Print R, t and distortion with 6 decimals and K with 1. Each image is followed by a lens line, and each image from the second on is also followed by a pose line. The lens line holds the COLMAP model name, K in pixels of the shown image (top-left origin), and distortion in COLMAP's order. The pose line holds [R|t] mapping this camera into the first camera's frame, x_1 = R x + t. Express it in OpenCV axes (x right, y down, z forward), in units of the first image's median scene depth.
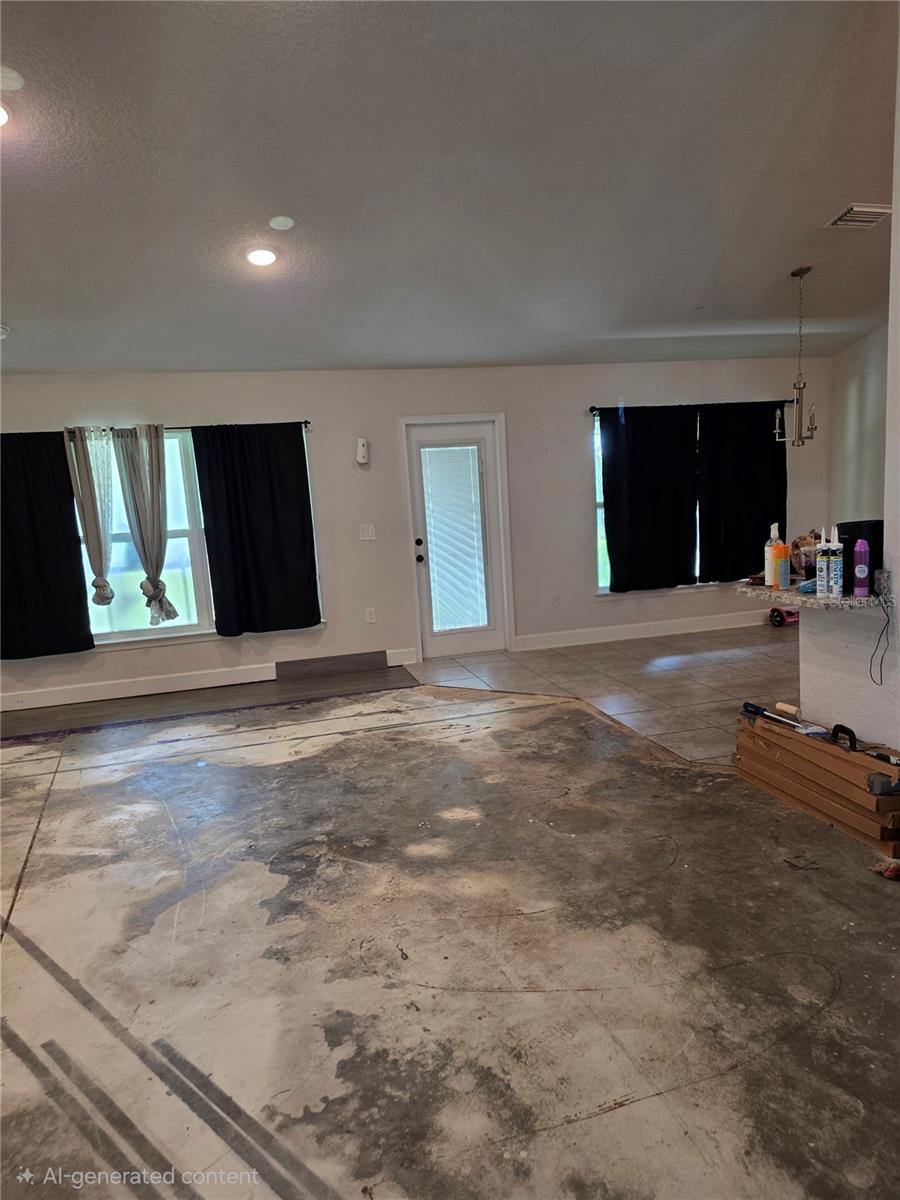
lens RADIAL K [[788.5, 0, 422.0], [0, 788.5, 603.3], [0, 0, 1]] dist [0.089700, -0.062136]
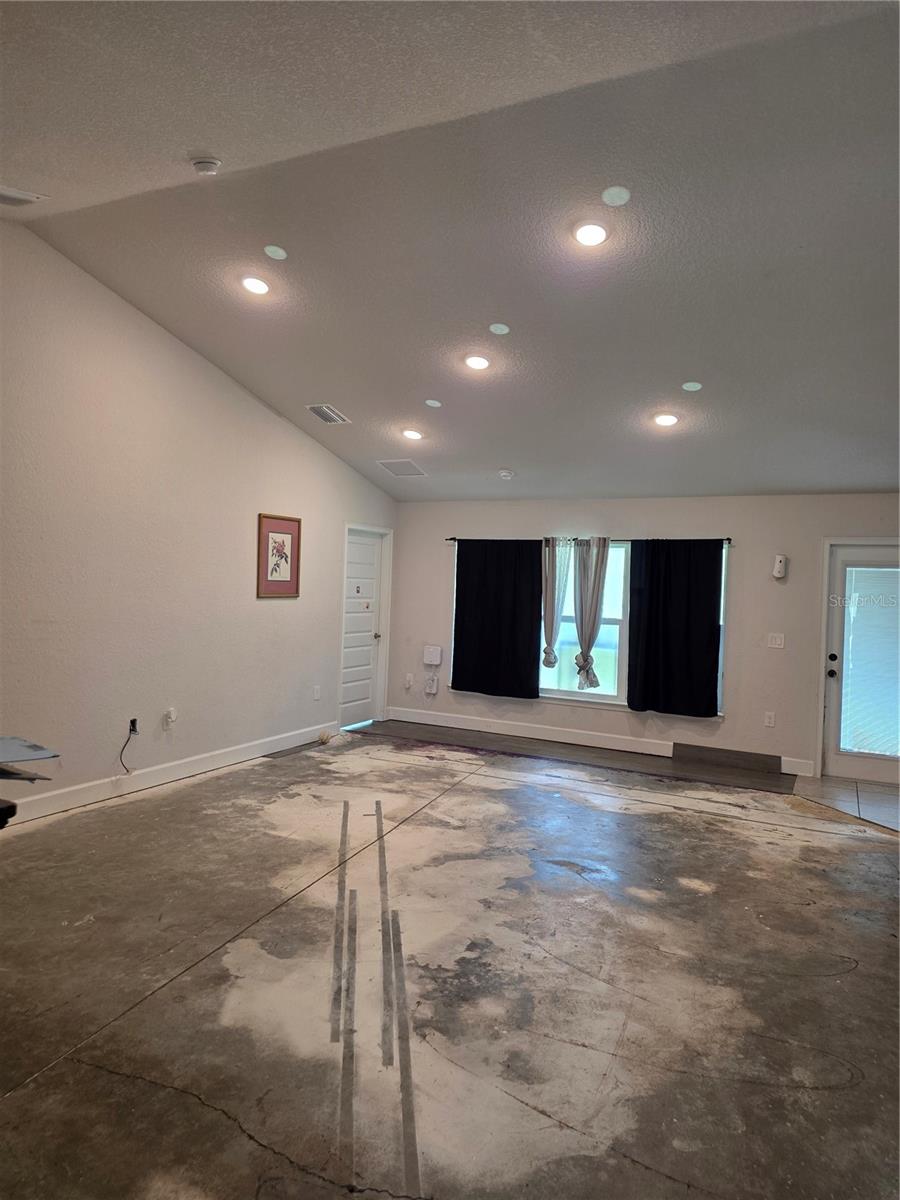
lens RADIAL K [[792.5, 0, 449.0], [0, 792.5, 579.5], [0, 0, 1]] dist [0.140924, -0.132653]
pose [[0.755694, 0.086798, -0.649147, 0.457980], [-0.175561, 0.981750, -0.073106, -0.021976], [0.630955, 0.169211, 0.757142, -0.191619]]
